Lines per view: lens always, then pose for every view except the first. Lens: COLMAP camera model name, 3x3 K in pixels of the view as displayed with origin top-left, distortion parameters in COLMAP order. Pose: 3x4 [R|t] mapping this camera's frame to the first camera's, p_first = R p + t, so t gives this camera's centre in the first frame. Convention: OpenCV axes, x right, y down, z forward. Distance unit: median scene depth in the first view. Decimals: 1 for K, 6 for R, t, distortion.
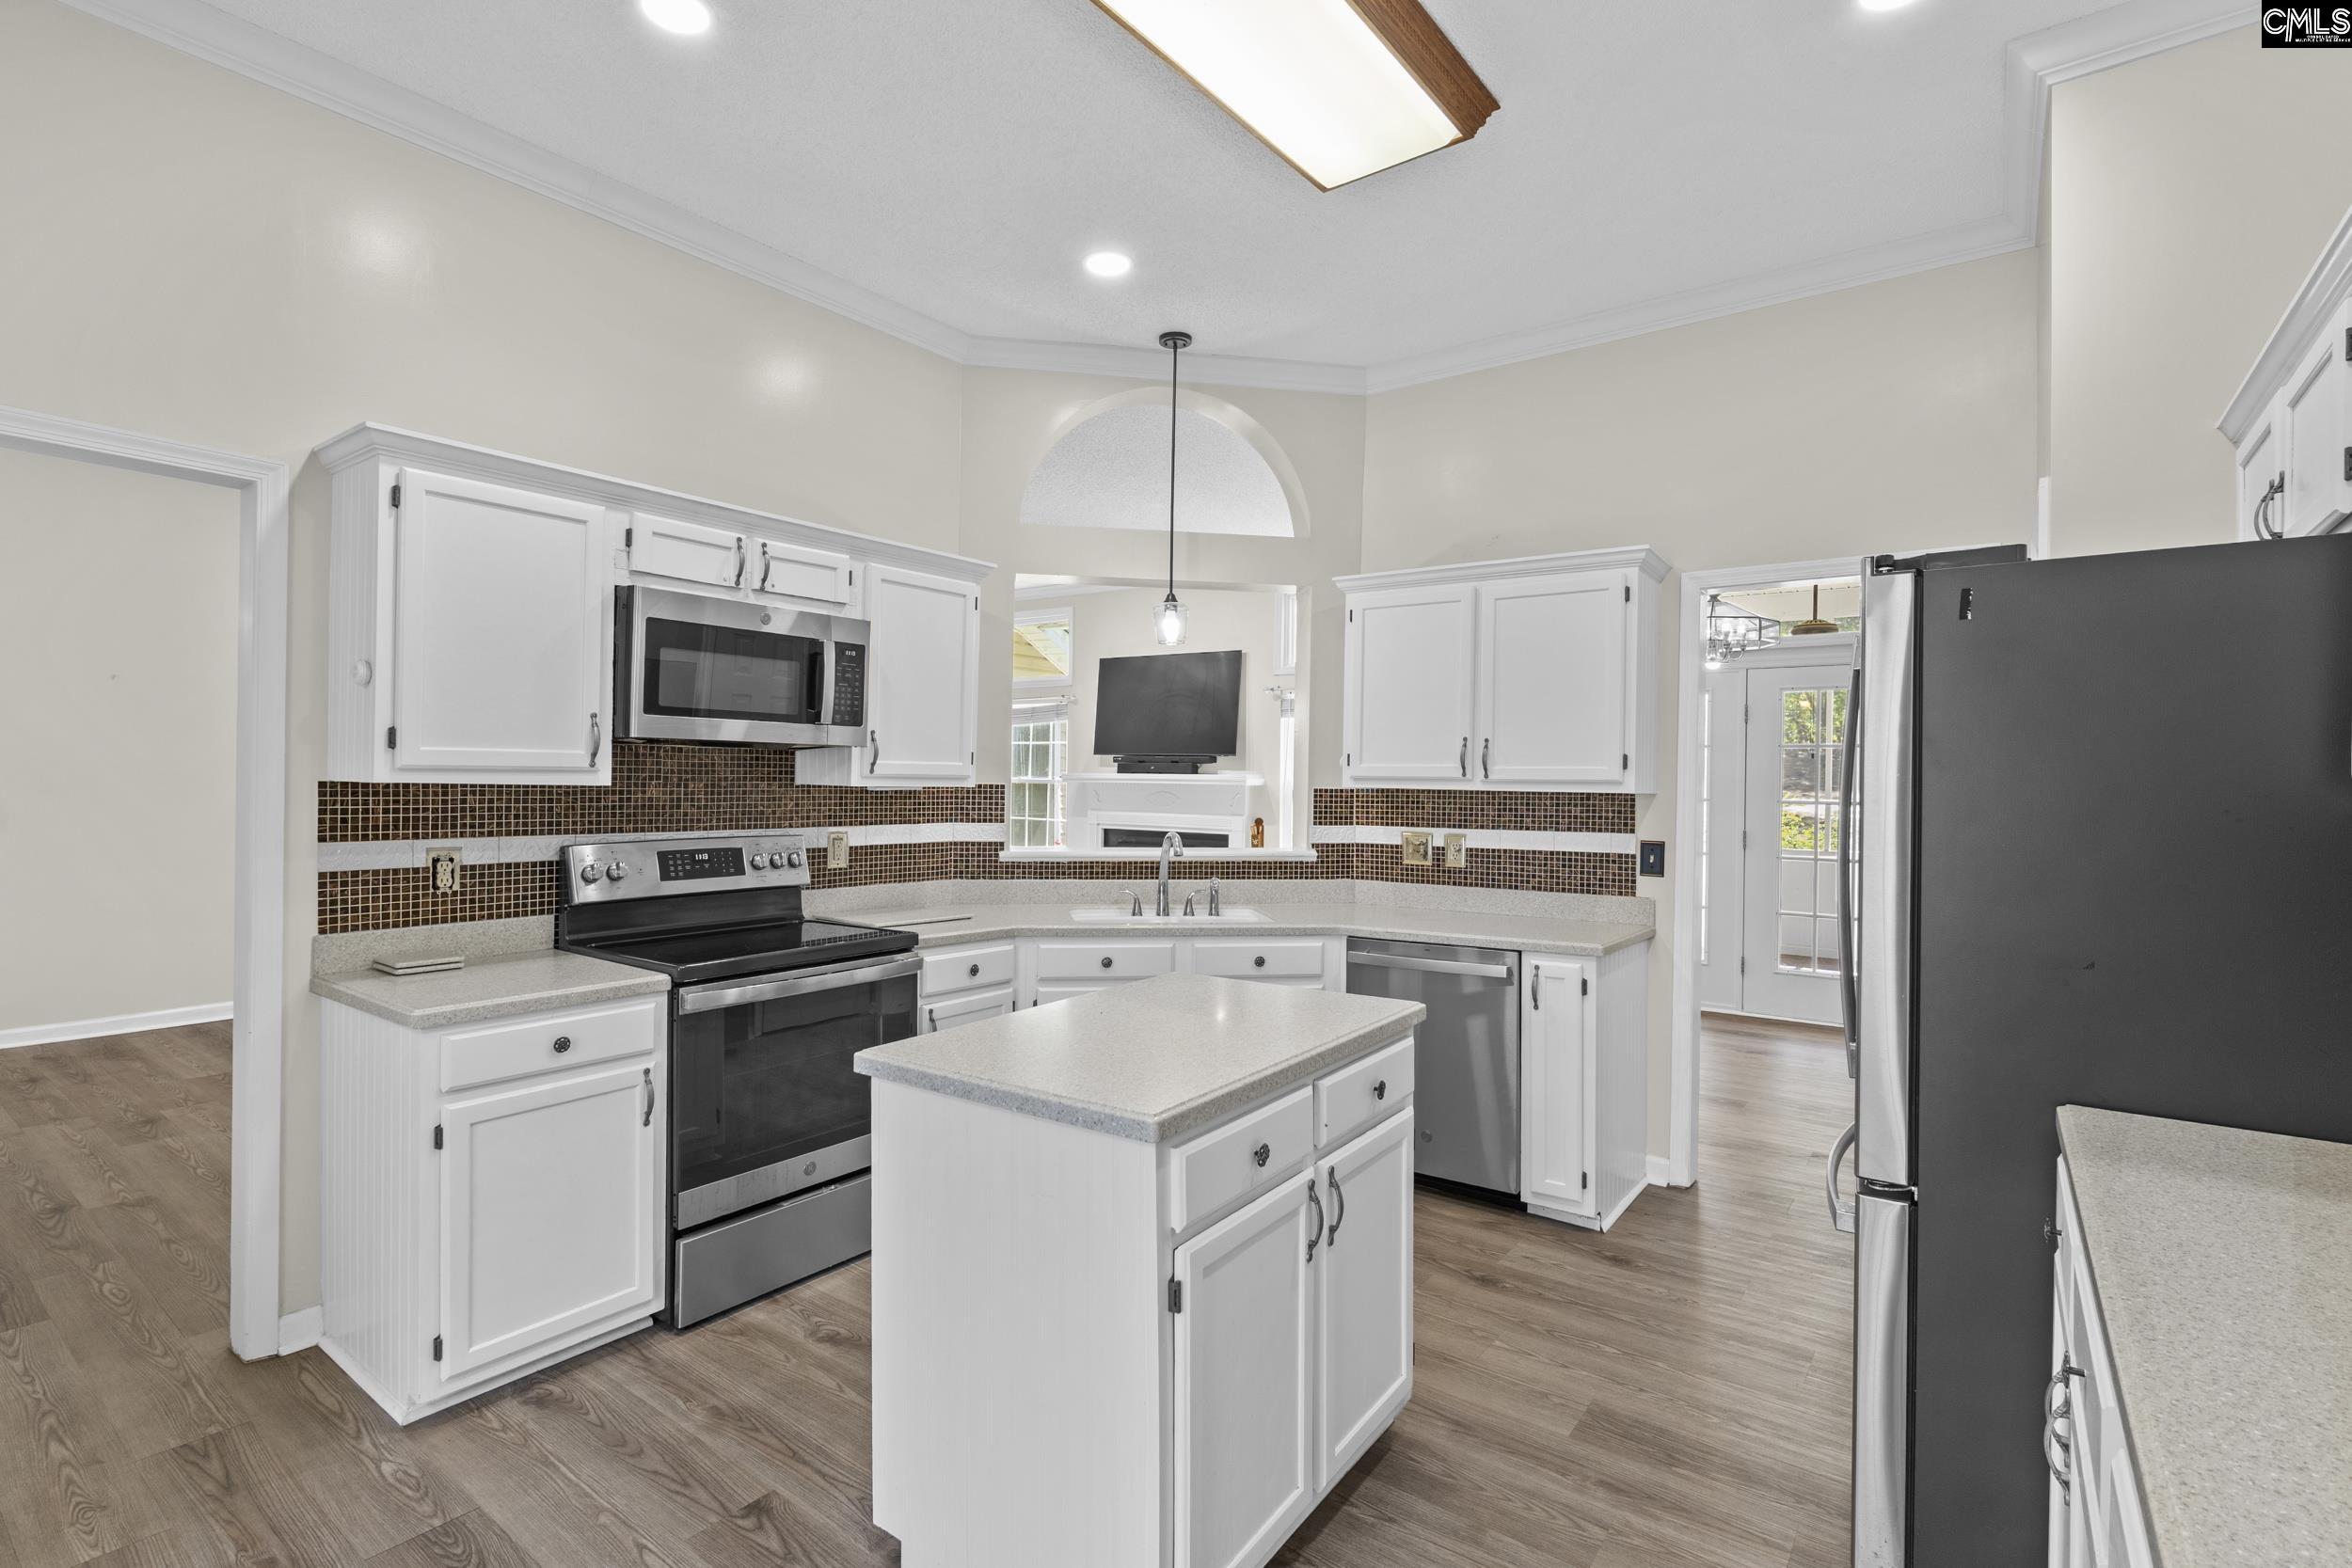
lens RADIAL K [[1090.7, 0, 1188.3], [0, 1090.7, 782.9], [0, 0, 1]] dist [-0.033004, 0.007469]
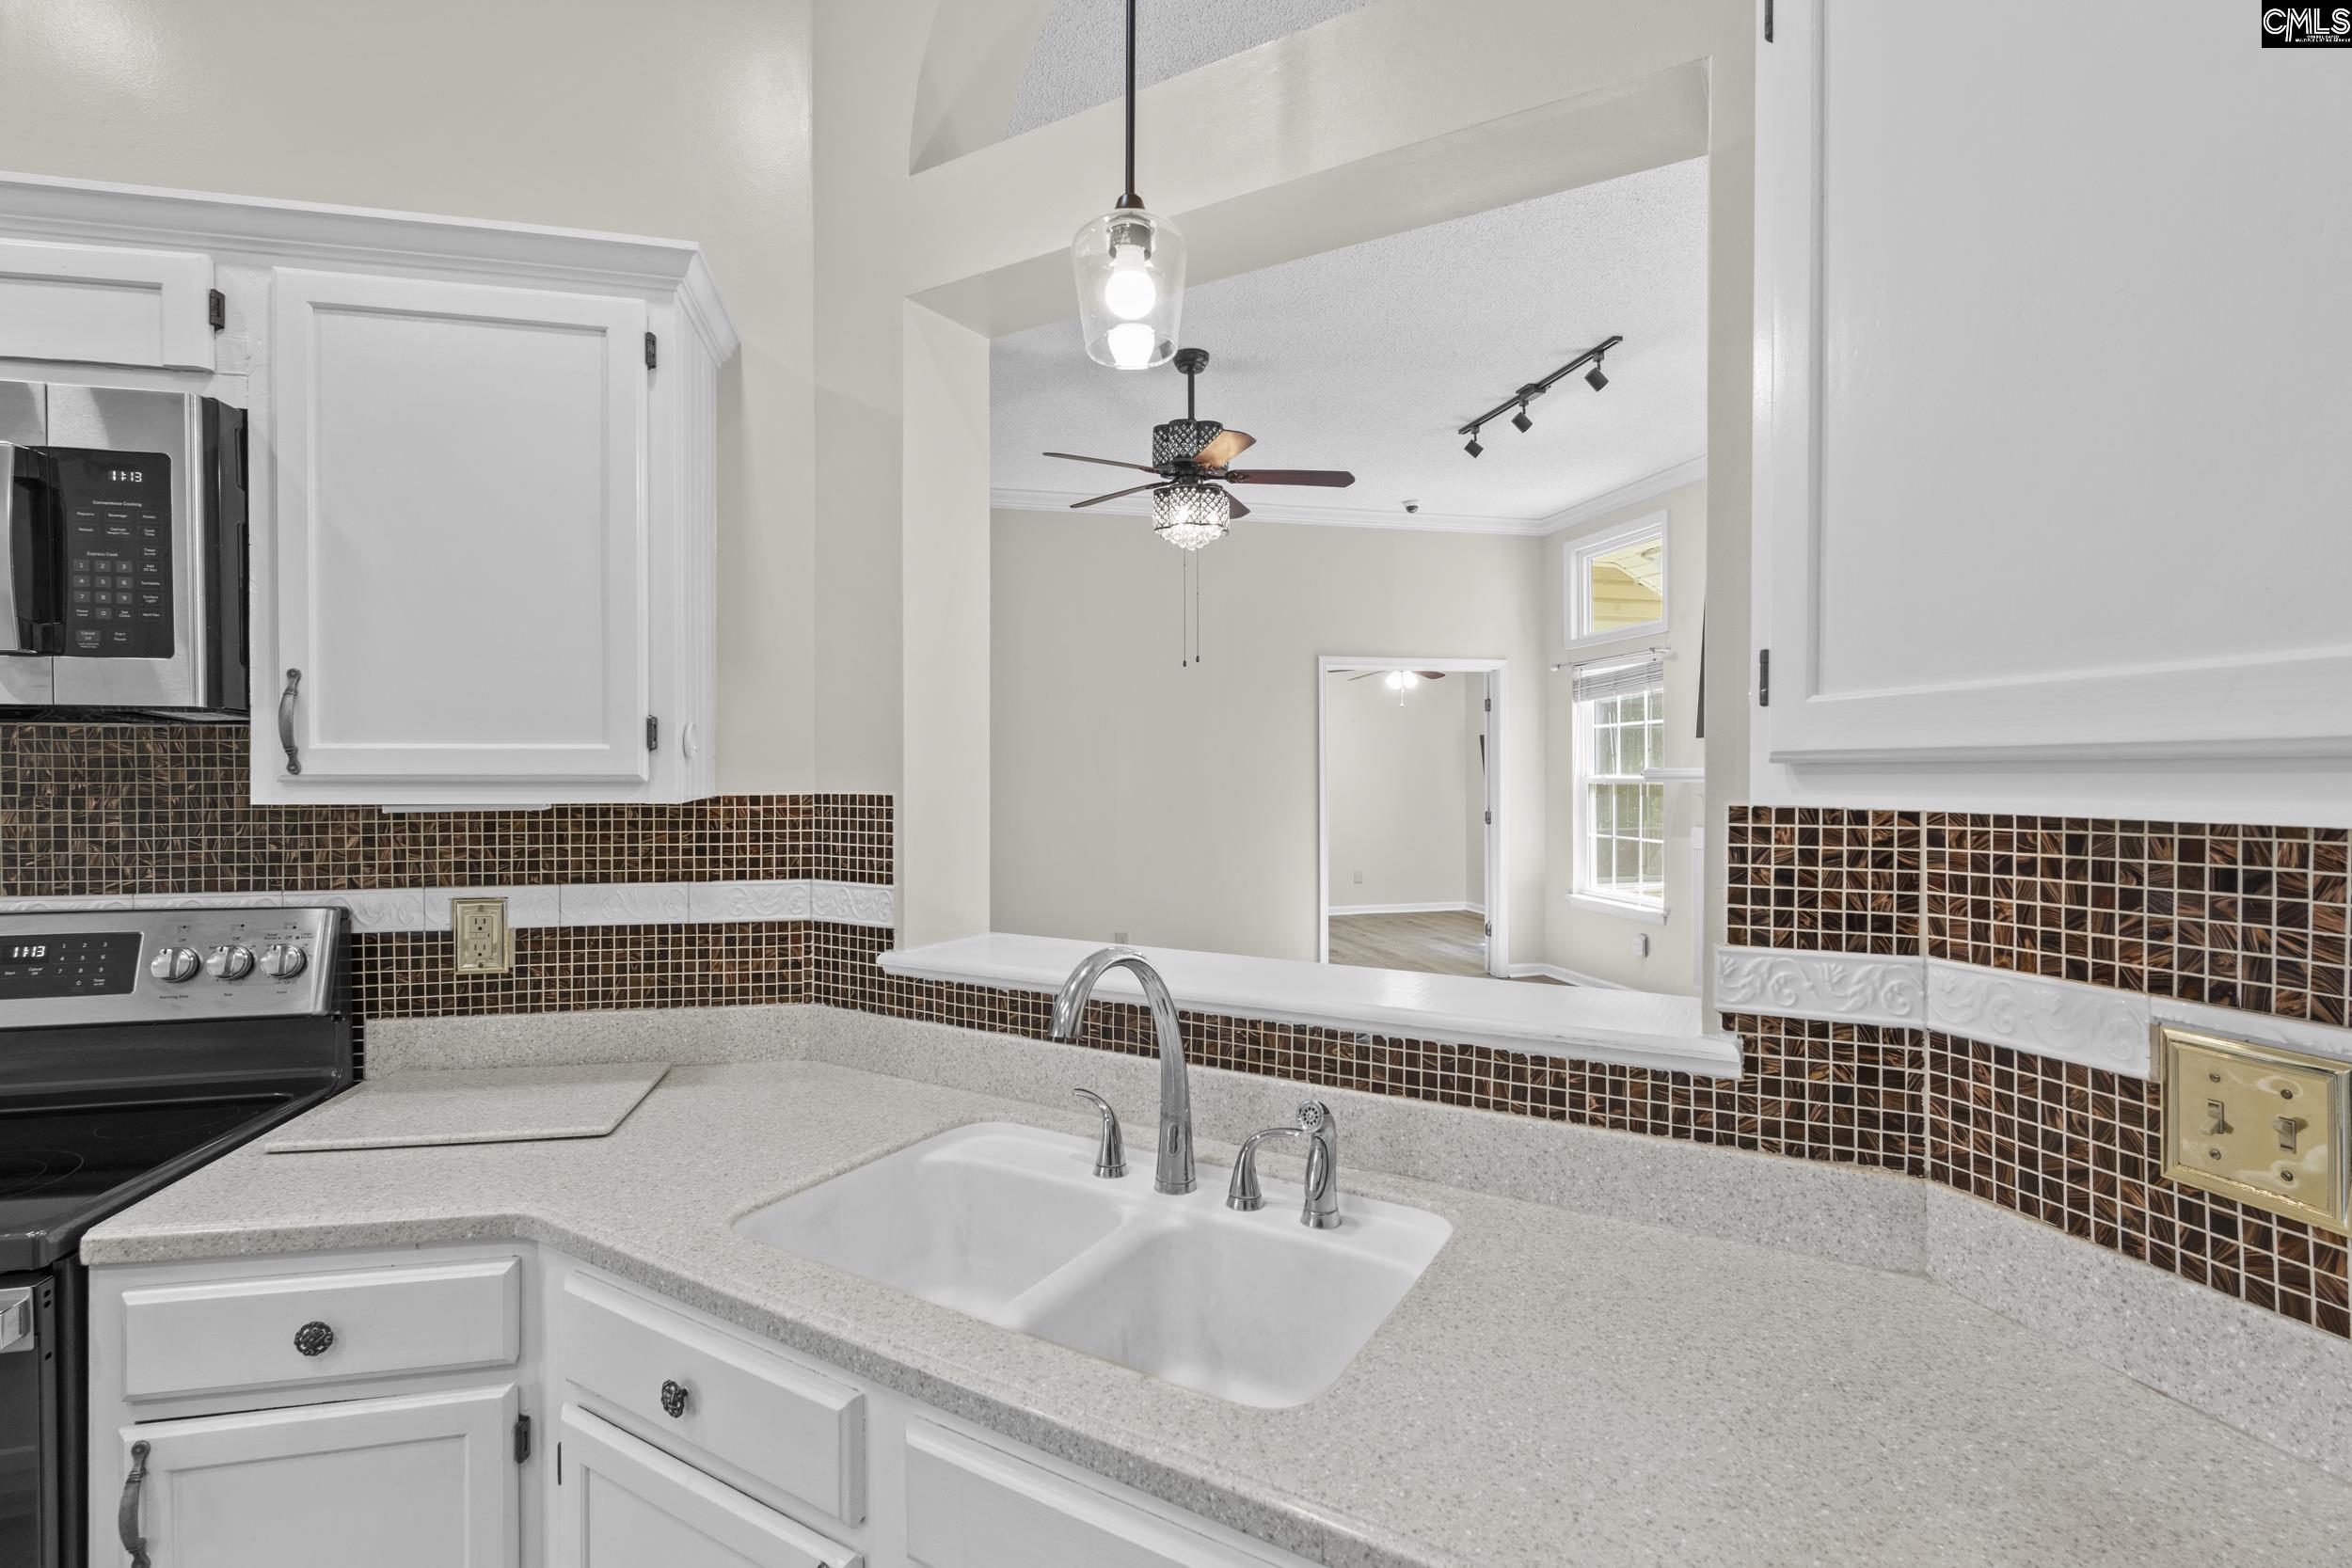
lens RADIAL K [[1090.7, 0, 1164.7], [0, 1090.7, 777.1], [0, 0, 1]] dist [-0.033004, 0.007469]
pose [[0.765253, -0.013724, -0.643583, 0.188094], [0.010137, 0.999906, -0.009269, -0.000047], [0.643649, 0.000569, 0.765320, 0.752046]]
